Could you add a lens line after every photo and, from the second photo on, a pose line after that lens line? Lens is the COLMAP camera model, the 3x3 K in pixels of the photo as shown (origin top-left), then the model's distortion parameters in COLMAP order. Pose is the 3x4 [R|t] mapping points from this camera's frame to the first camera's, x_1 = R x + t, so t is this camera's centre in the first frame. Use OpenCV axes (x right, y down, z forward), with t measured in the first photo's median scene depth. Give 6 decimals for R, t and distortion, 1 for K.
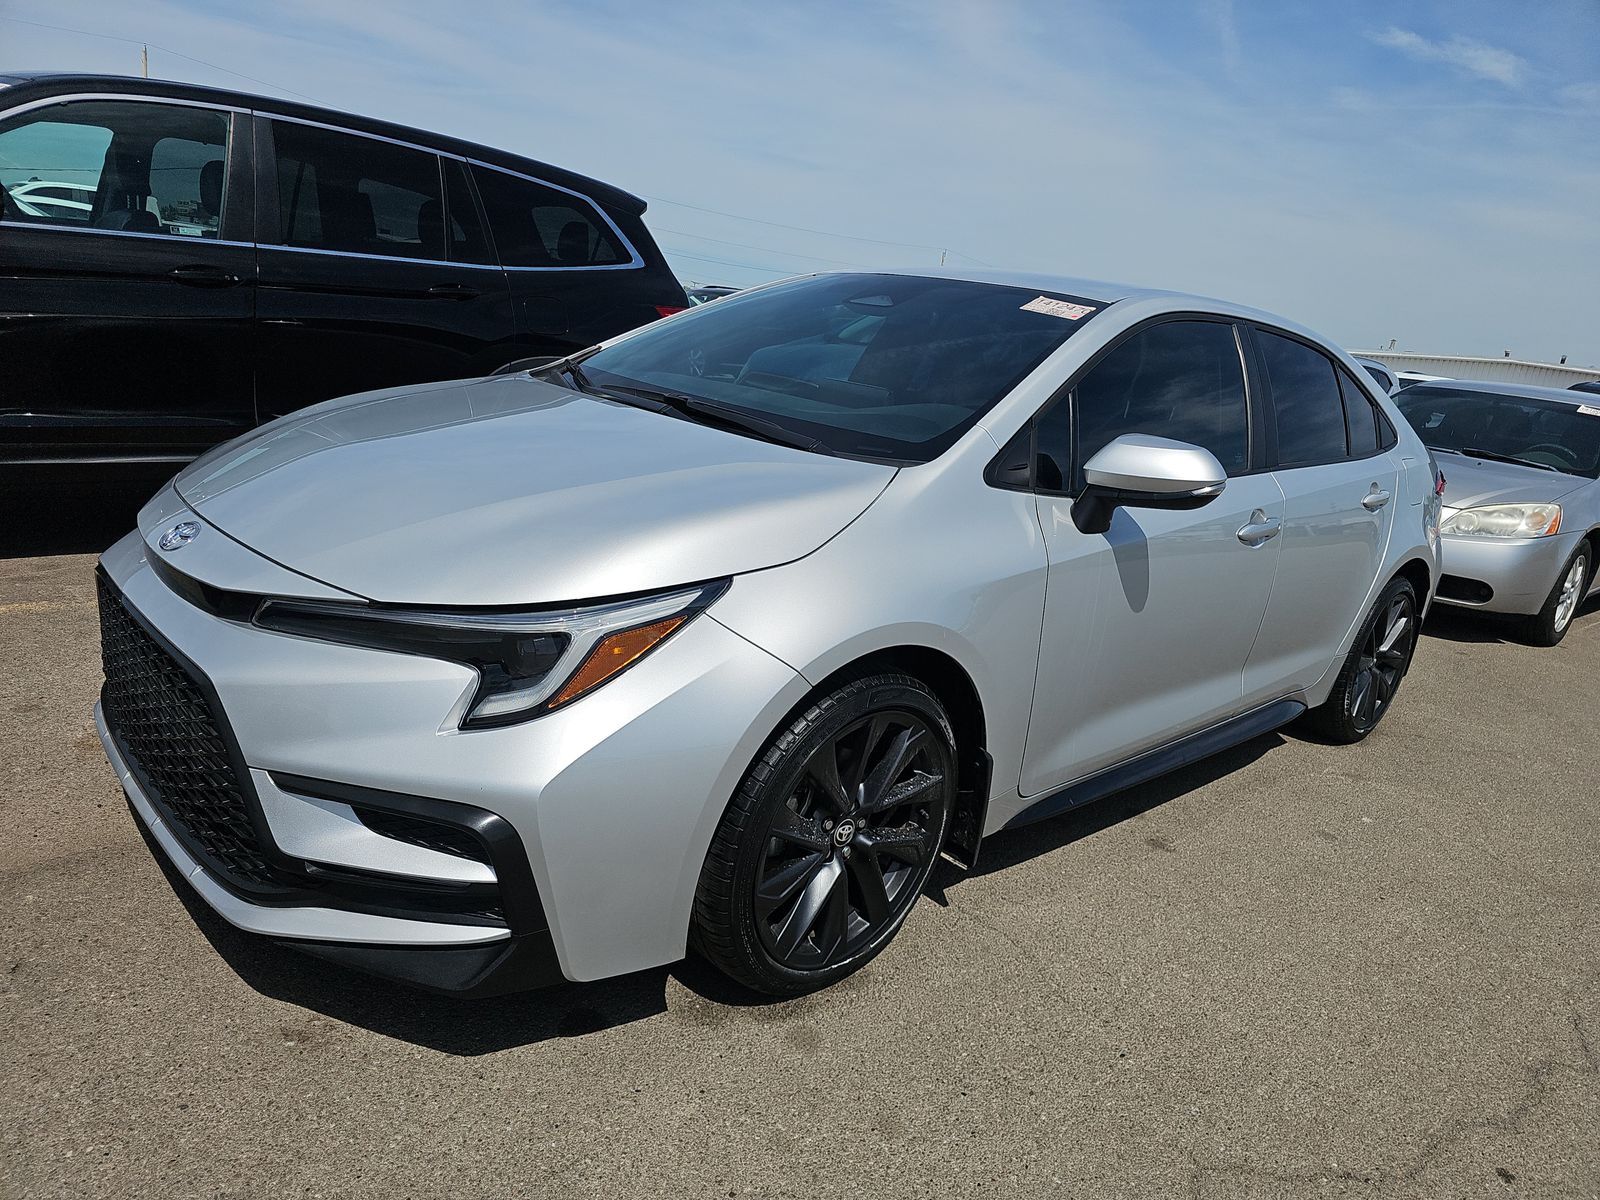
lens RADIAL K [[1069.6, 0, 810.5], [0, 1069.6, 594.8], [0, 0, 1]] dist [-0.000287, -0.004249]
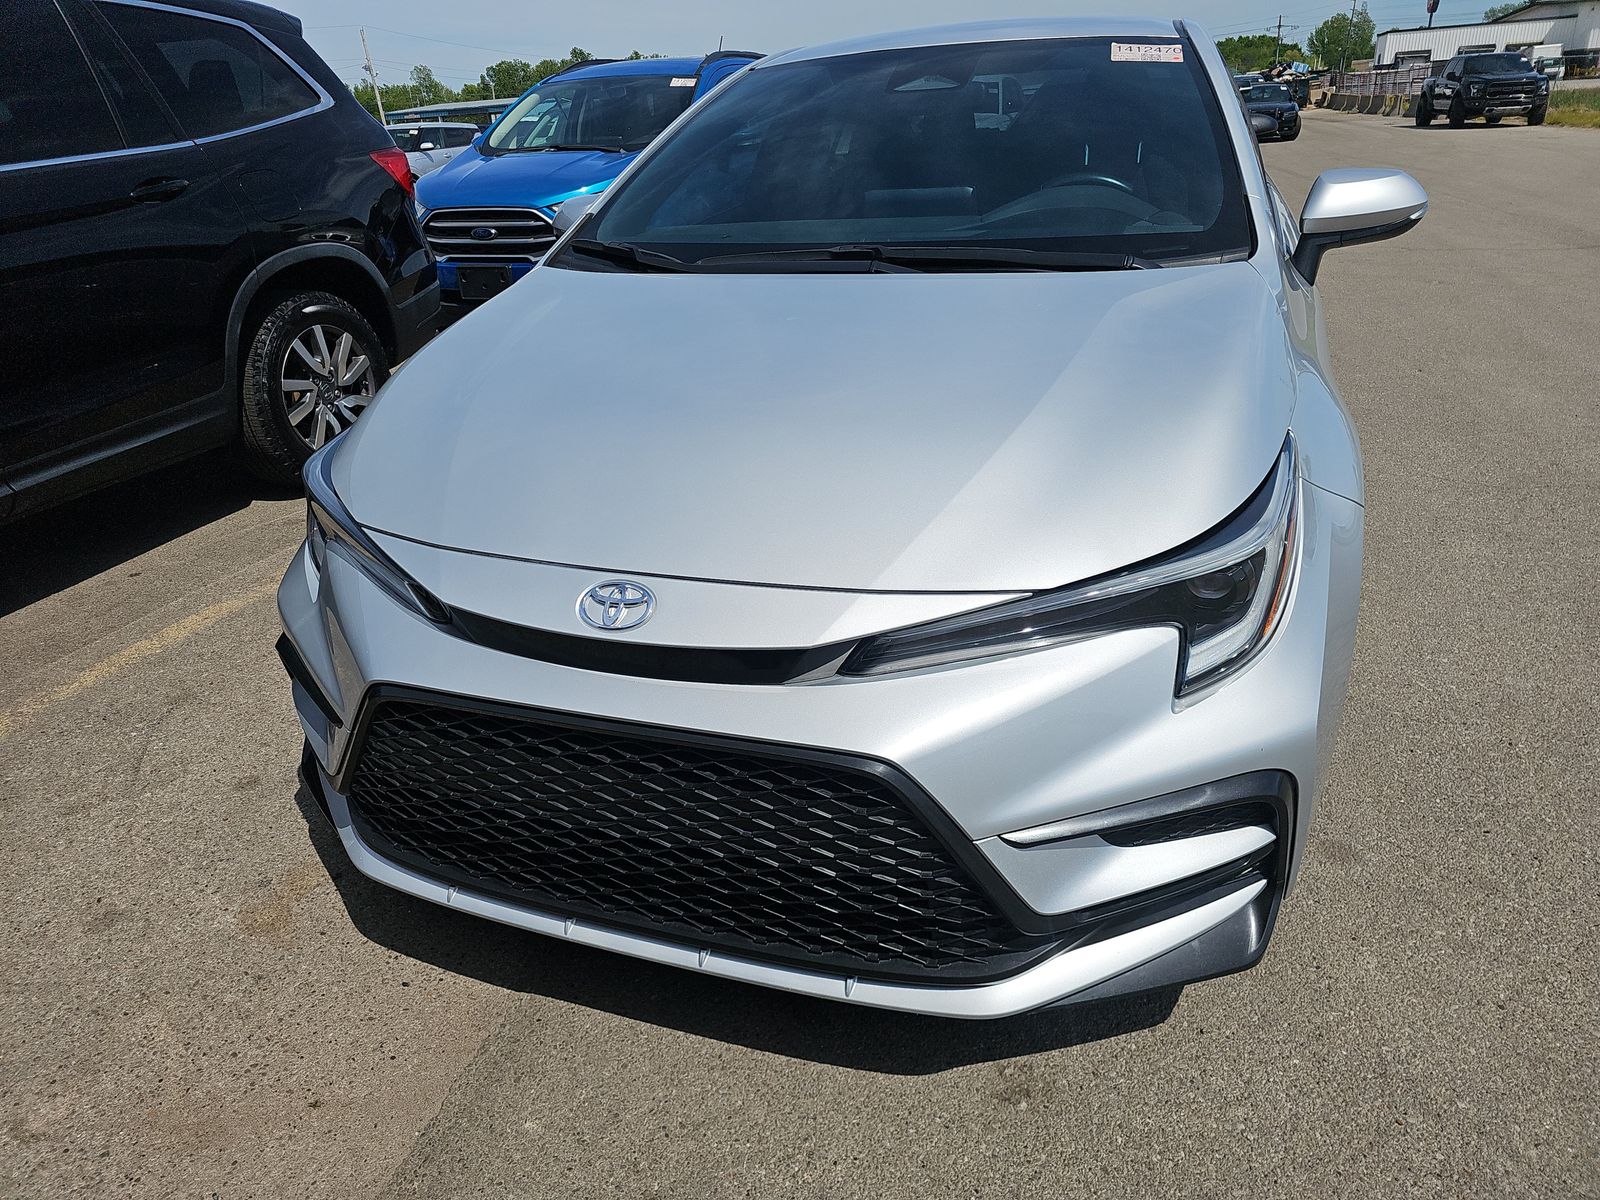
lens RADIAL K [[1069.6, 0, 800.6], [0, 1069.6, 616.5], [0, 0, 1]] dist [-0.000287, -0.004249]
pose [[0.879806, -0.349464, 0.322206, -0.593547], [0.274875, 0.927067, 0.254931, -0.161726], [-0.387796, -0.135724, 0.911698, 0.255203]]
